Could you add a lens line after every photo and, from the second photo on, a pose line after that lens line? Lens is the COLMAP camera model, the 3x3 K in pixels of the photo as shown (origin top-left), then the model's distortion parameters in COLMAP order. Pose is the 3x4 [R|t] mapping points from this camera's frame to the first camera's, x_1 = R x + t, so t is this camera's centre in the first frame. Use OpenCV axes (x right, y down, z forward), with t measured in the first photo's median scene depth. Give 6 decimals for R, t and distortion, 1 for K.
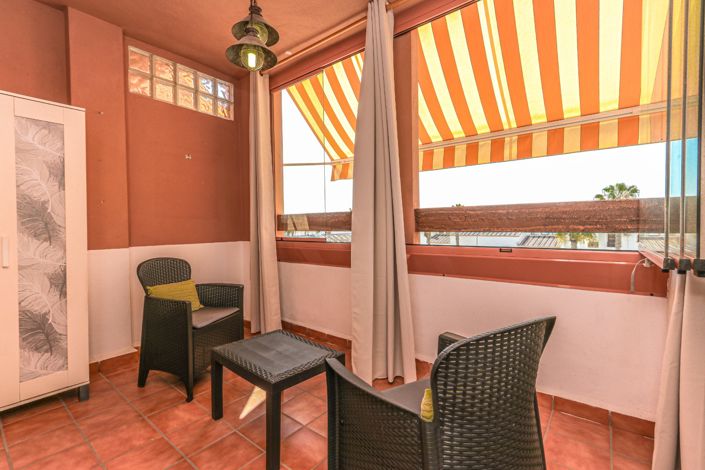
lens RADIAL K [[324.0, 0, 351.2], [0, 324.0, 234.1], [0, 0, 1]] dist [0.003585, 0.003394]
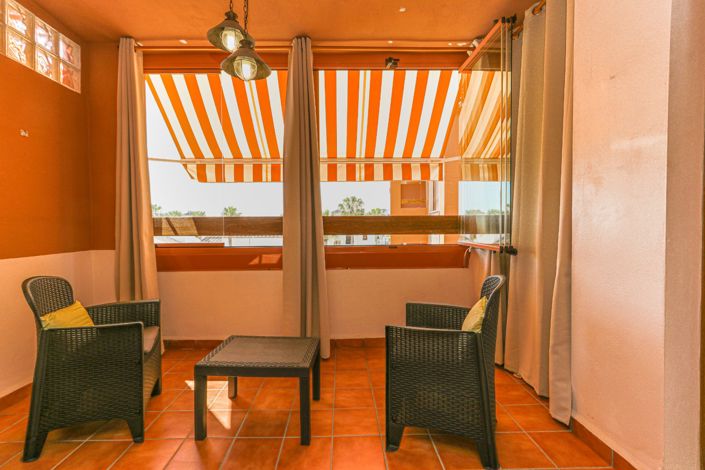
lens RADIAL K [[324.0, 0, 347.7], [0, 324.0, 235.3], [0, 0, 1]] dist [0.003585, 0.003394]
pose [[0.765897, -0.012648, 0.642839, -0.409886], [0.014787, 0.999889, 0.002055, -0.006593], [-0.642794, 0.007932, 0.765998, 0.004570]]
